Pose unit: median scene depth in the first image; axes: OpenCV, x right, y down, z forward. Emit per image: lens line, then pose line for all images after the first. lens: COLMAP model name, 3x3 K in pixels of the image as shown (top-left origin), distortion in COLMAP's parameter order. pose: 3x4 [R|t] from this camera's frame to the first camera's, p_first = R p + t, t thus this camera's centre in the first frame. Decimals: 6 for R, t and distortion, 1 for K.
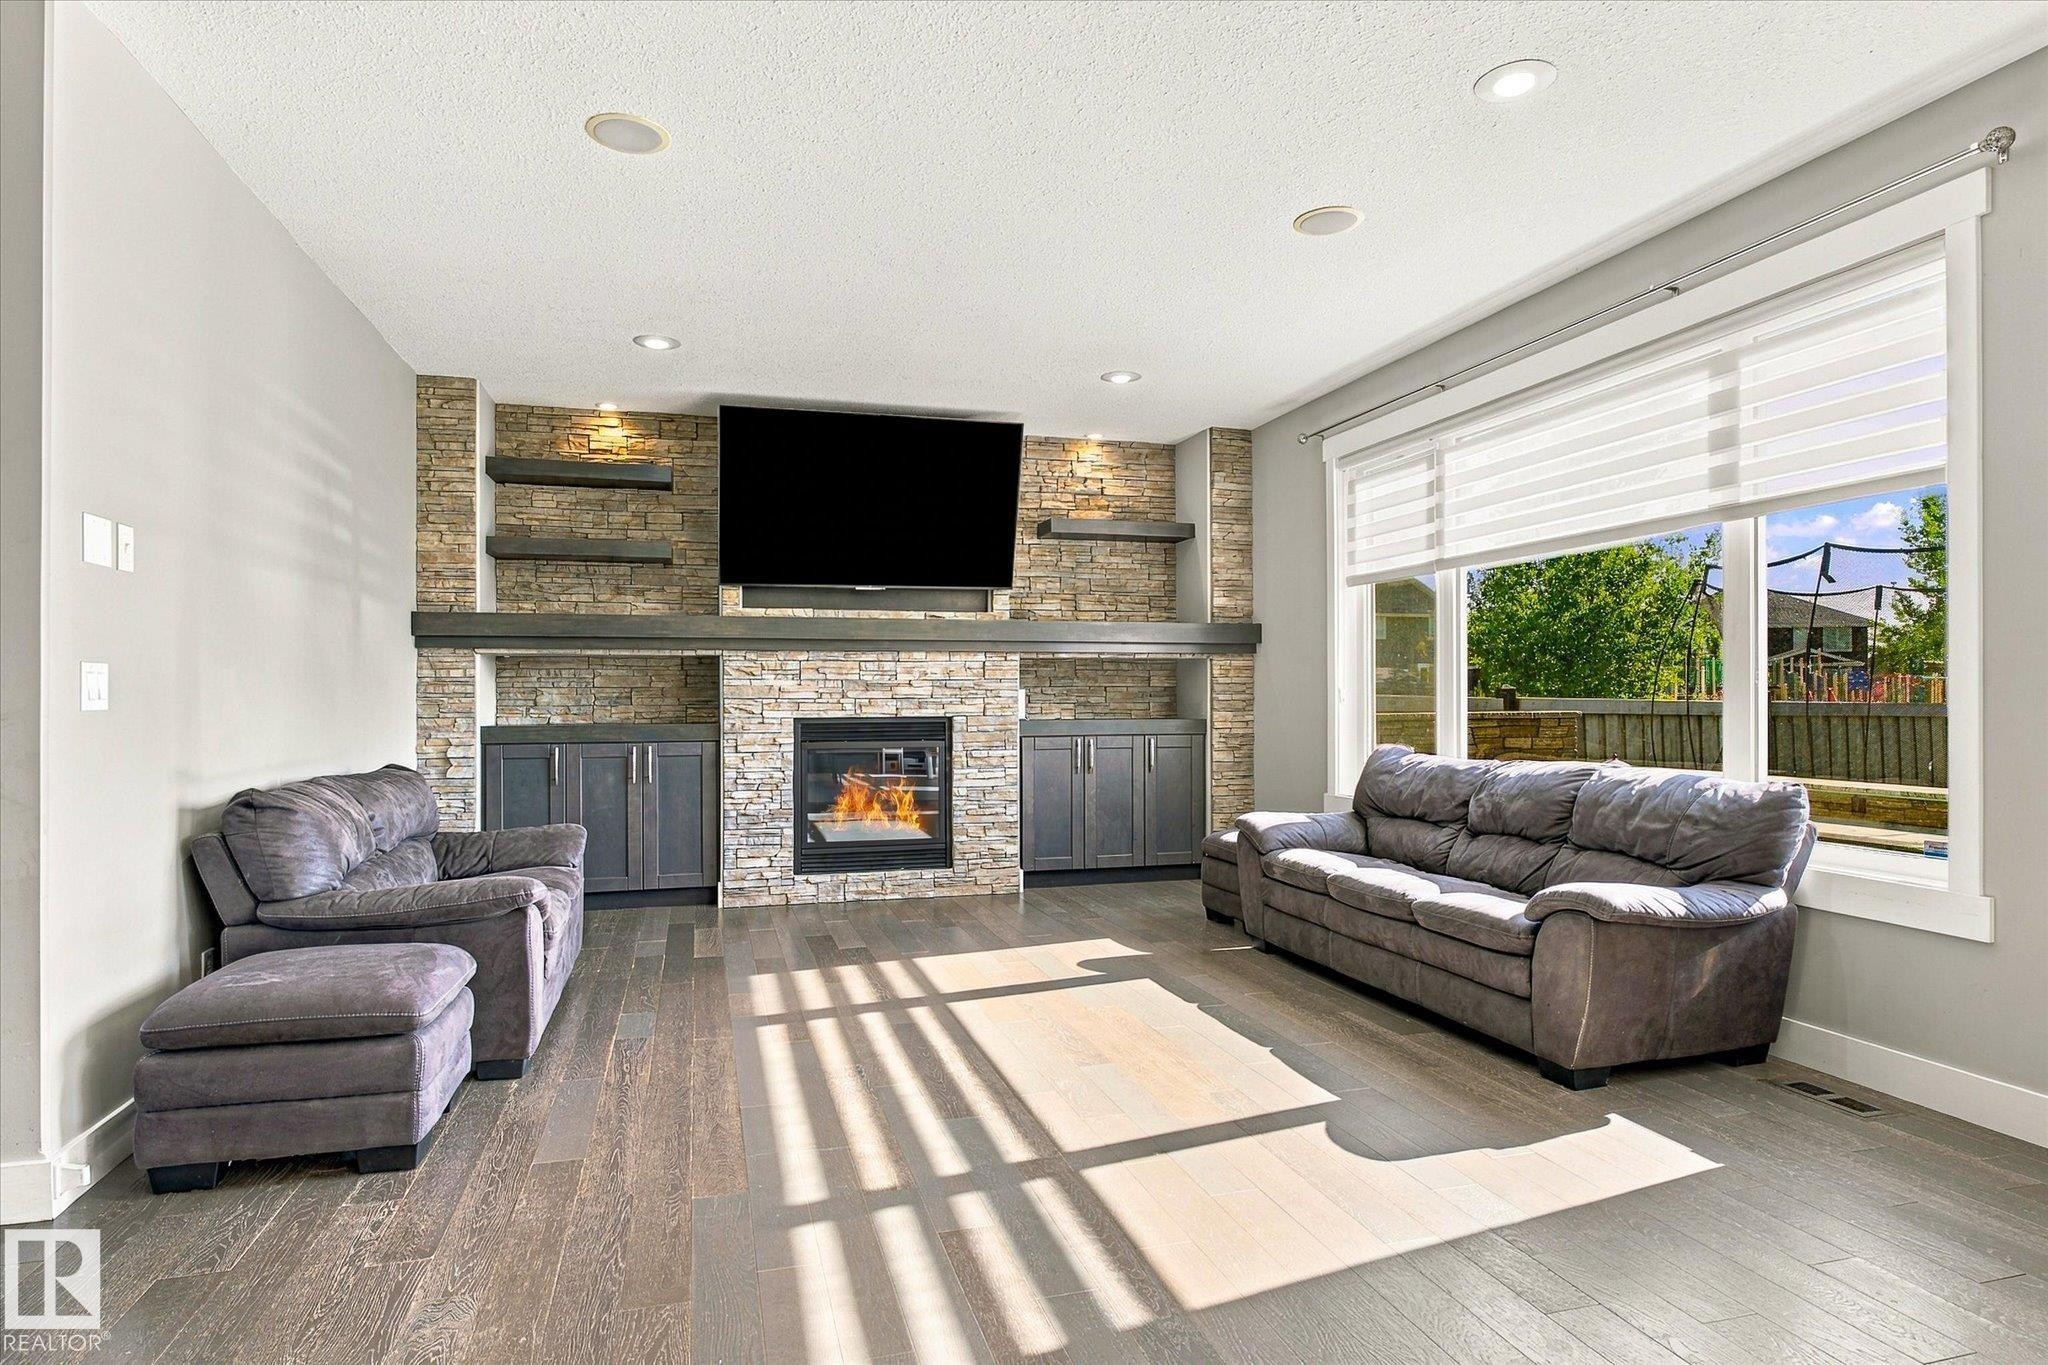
lens RADIAL K [[1103.4, 0, 1023.0], [0, 1103.4, 694.3], [0, 0, 1]] dist [-0.003512, 0.001463]
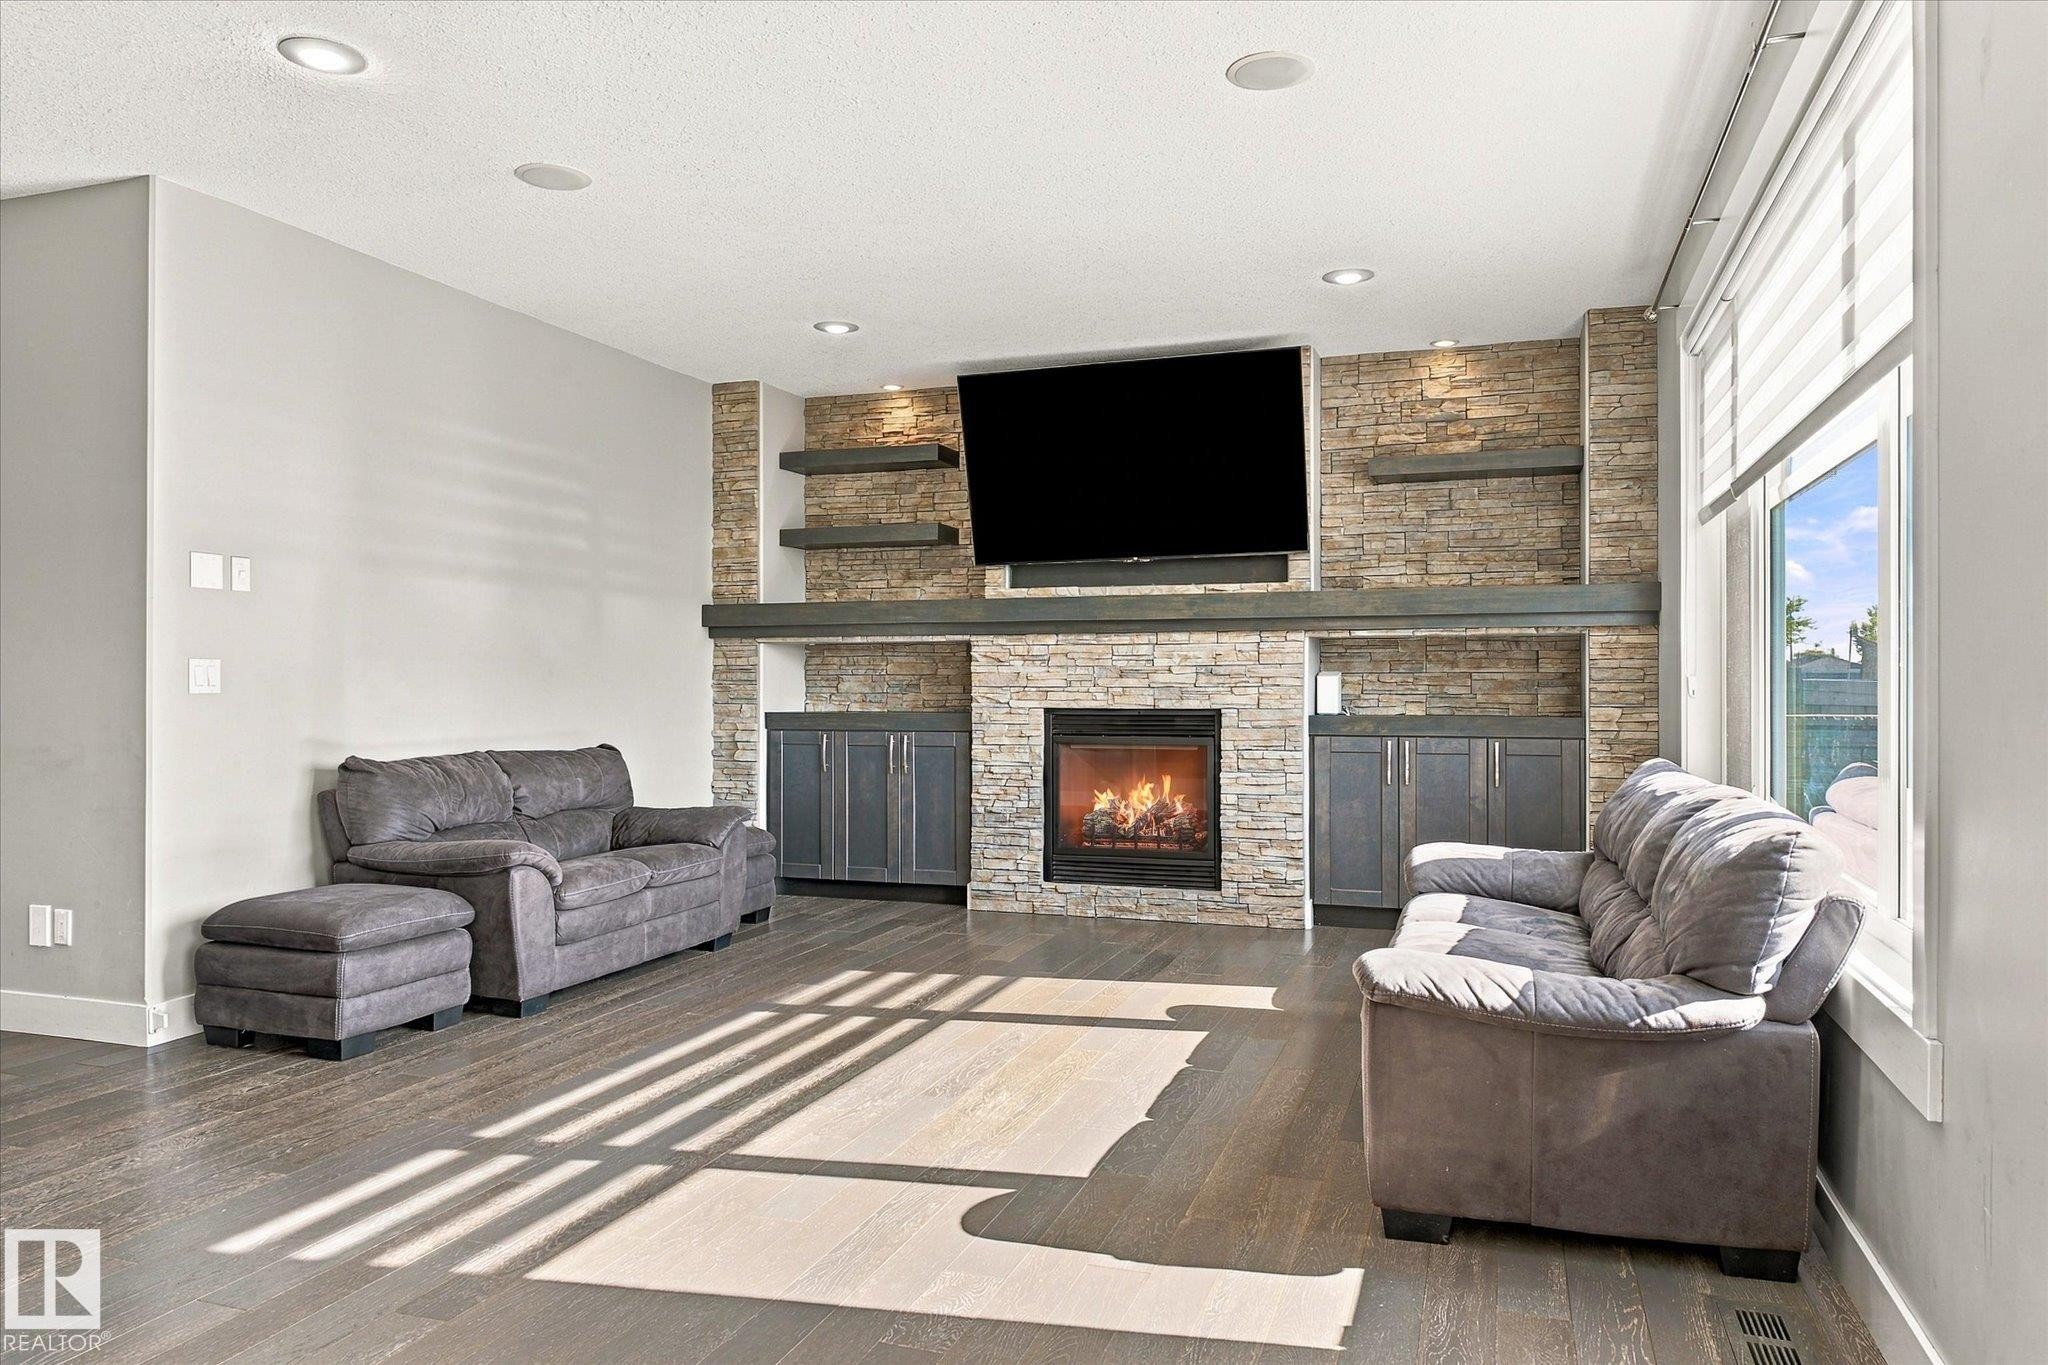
lens RADIAL K [[1364.0, 0, 1024.0], [0, 1364.0, 682.5], [0, 0, 1]] dist [0.004771, 0.002193]
pose [[0.824576, 0.002061, -0.565748, 0.409257], [-0.001659, 0.999998, 0.001225, -0.001054], [0.565749, -0.000071, 0.824577, 0.066997]]
